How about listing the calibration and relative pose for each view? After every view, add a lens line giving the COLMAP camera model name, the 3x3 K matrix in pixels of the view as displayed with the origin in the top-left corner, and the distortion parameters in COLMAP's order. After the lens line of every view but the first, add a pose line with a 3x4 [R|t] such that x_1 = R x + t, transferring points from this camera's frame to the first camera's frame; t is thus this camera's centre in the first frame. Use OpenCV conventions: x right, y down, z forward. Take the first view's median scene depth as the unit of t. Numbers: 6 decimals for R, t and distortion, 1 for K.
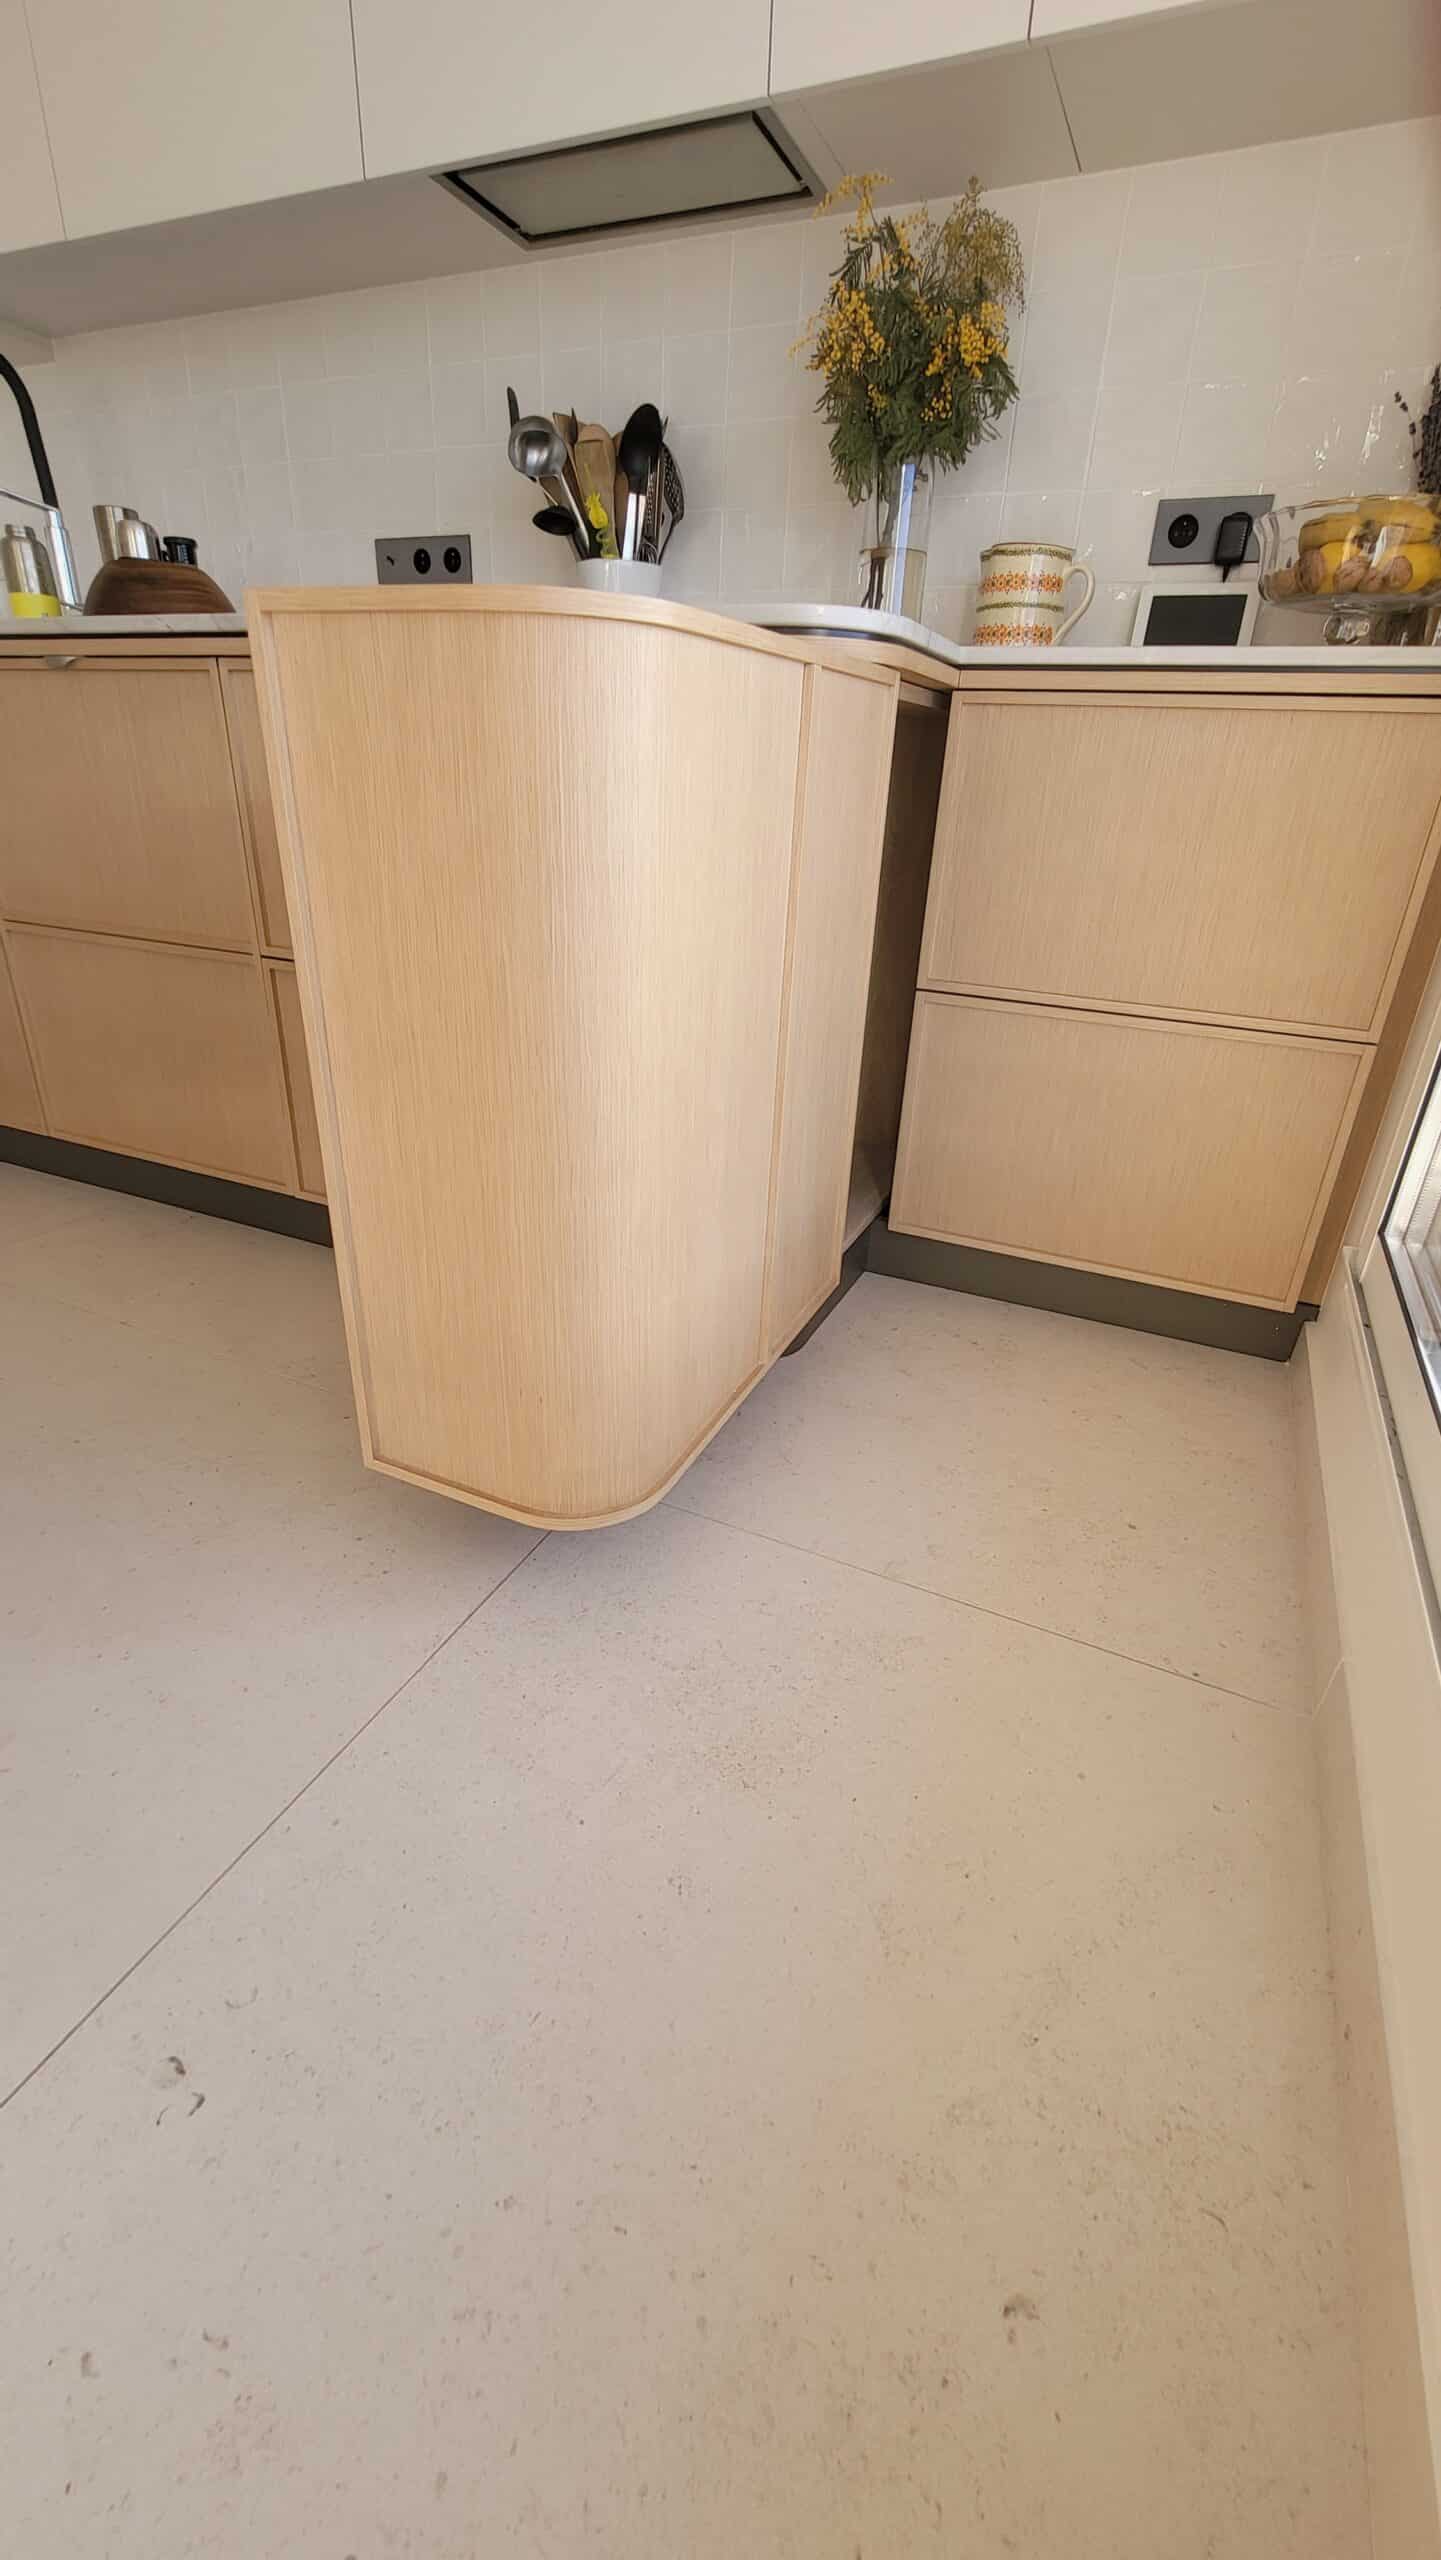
lens RADIAL K [[1032.6, 0, 725.8], [0, 1032.6, 1267.3], [0, 0, 1]] dist [-0.001290, 0.000027]
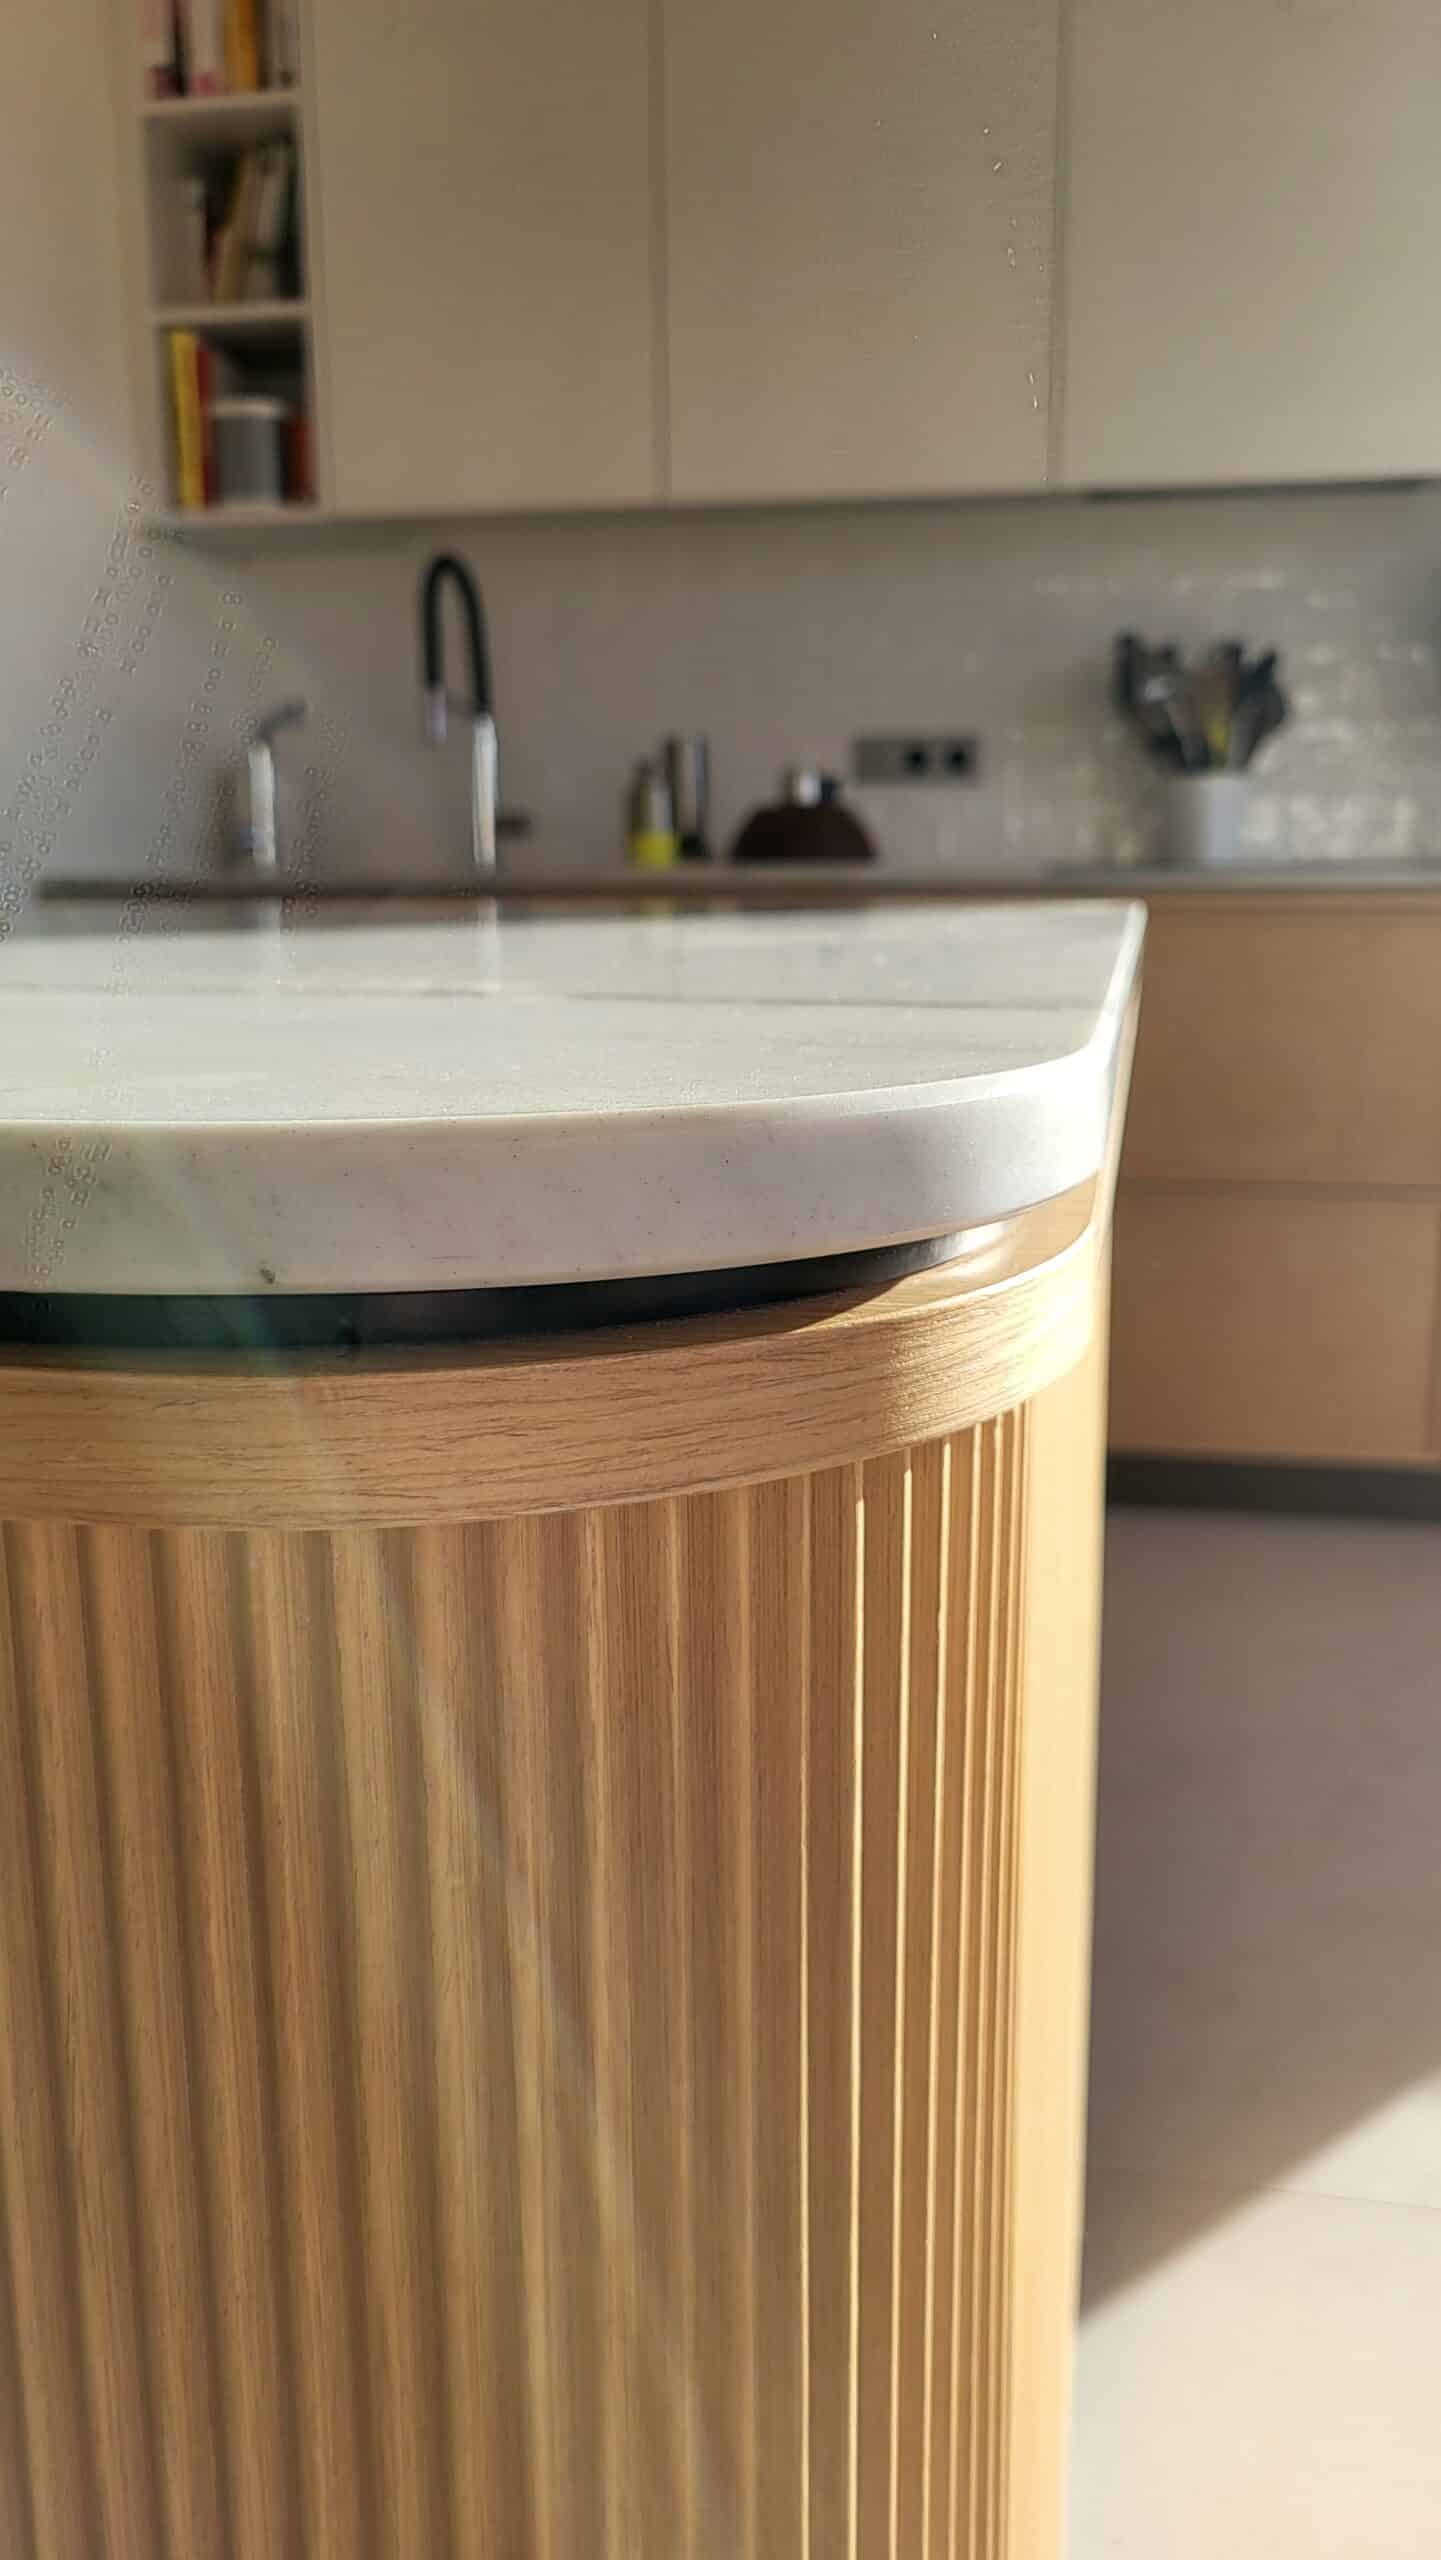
lens RADIAL K [[1953.3, 0, 720.5], [0, 1953.3, 1280.0], [0, 0, 1]] dist [-0.005875, -0.008787]
pose [[0.973138, -0.096761, 0.208902, -1.183158], [0.140612, 0.968285, -0.206522, 0.120557], [-0.182293, 0.230349, 0.955881, -0.687514]]
